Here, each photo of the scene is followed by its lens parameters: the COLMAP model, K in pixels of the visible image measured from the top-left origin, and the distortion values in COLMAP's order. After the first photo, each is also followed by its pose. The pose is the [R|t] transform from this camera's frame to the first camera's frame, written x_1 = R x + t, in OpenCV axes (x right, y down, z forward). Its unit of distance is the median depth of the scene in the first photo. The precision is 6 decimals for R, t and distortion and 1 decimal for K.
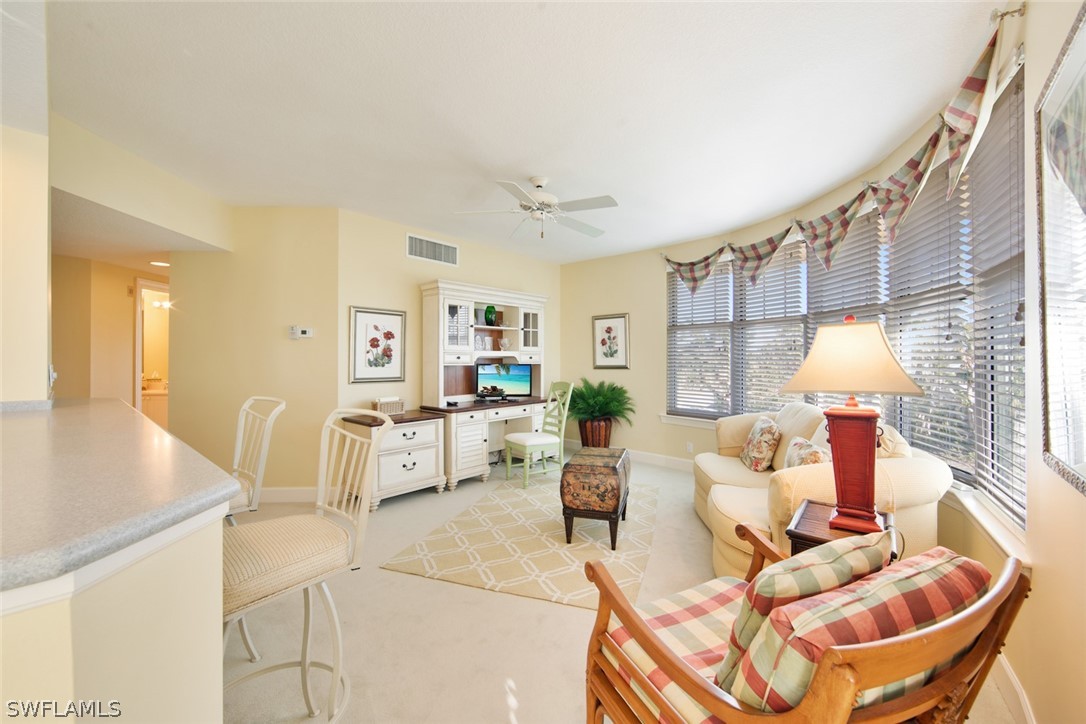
lens RADIAL K [[435.9, 0, 540.0], [0, 435.9, 358.3], [0, 0, 1]] dist [-0.010527, 0.002650]
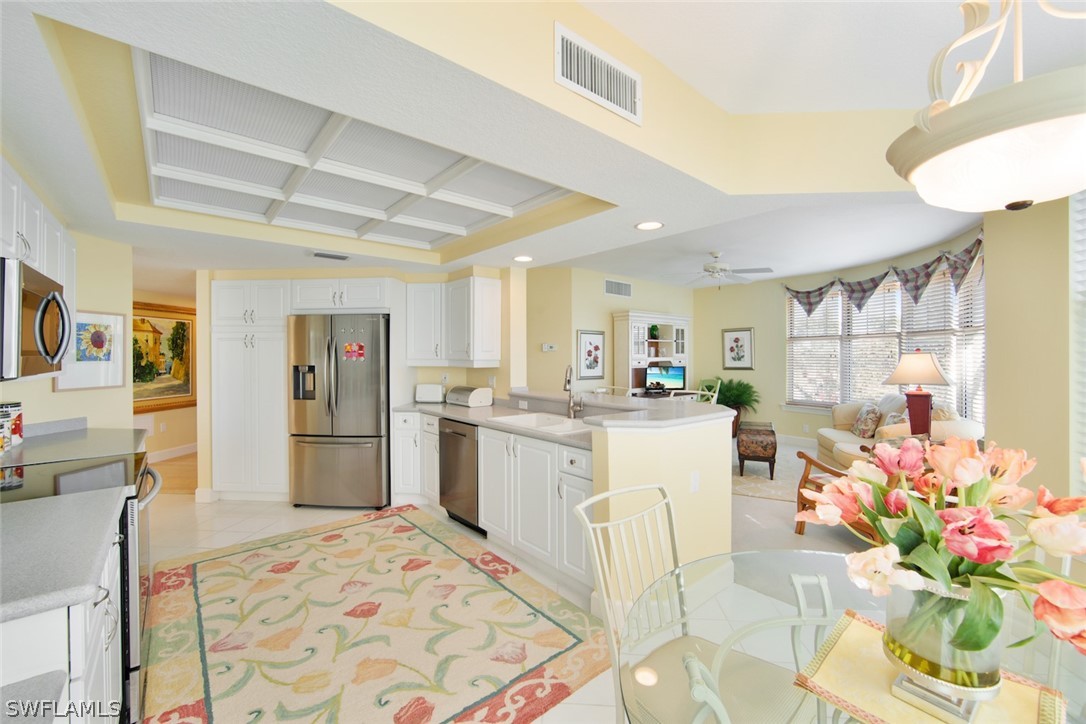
lens RADIAL K [[435.9, 0, 547.5], [0, 435.9, 358.6], [0, 0, 1]] dist [-0.010527, 0.002650]
pose [[0.989587, -0.002223, -0.143921, -0.272883], [0.003022, 0.999981, 0.005334, -0.022411], [0.143907, -0.005714, 0.989575, -0.477085]]
